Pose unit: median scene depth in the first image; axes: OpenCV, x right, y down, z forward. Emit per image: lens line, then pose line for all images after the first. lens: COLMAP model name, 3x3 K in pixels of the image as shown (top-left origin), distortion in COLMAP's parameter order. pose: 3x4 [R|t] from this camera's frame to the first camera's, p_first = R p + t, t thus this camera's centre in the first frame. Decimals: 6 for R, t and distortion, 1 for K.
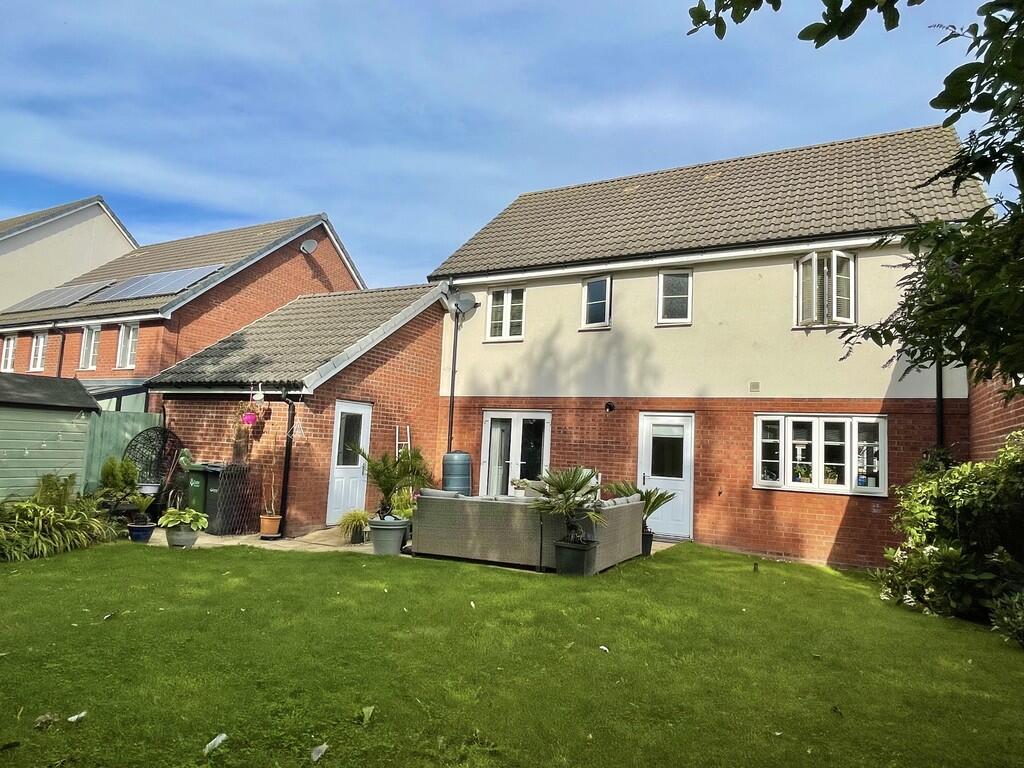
lens RADIAL K [[639.2, 0, 510.1], [0, 639.2, 387.6], [0, 0, 1]] dist [0.041656, -0.005822]
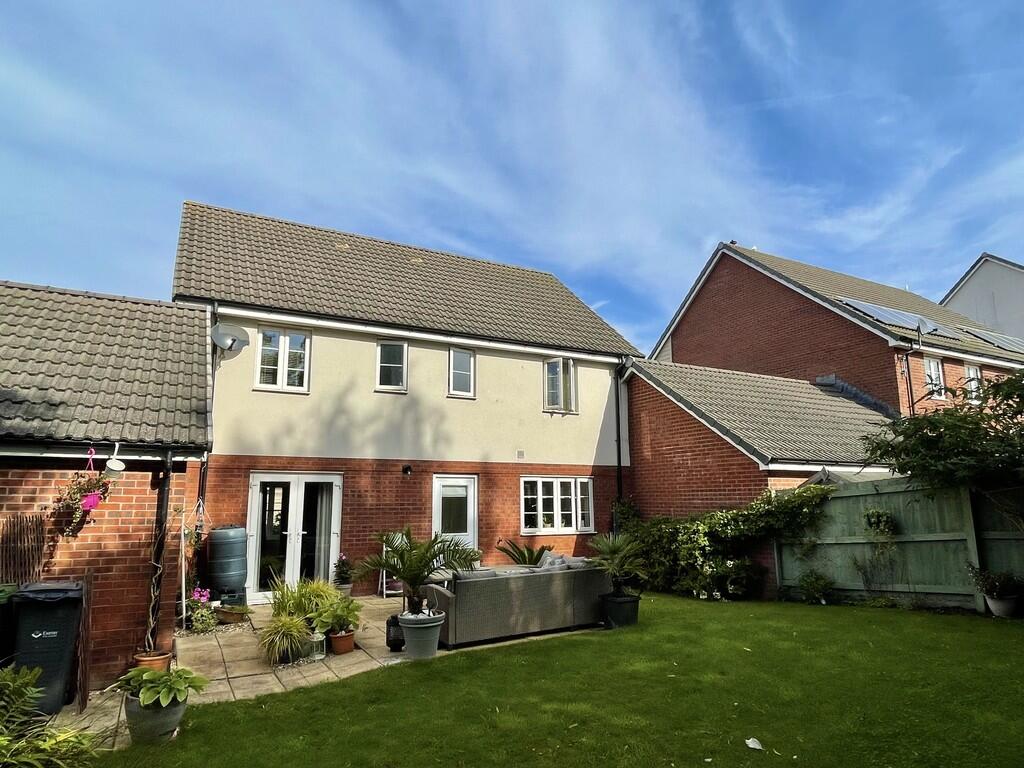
lens RADIAL K [[639.2, 0, 506.9], [0, 639.2, 385.1], [0, 0, 1]] dist [0.041656, -0.005822]
pose [[0.544516, 0.100318, 0.832729, -0.642394], [-0.051845, 0.994949, -0.085959, -0.024814], [-0.837146, 0.003633, 0.546967, 0.307178]]
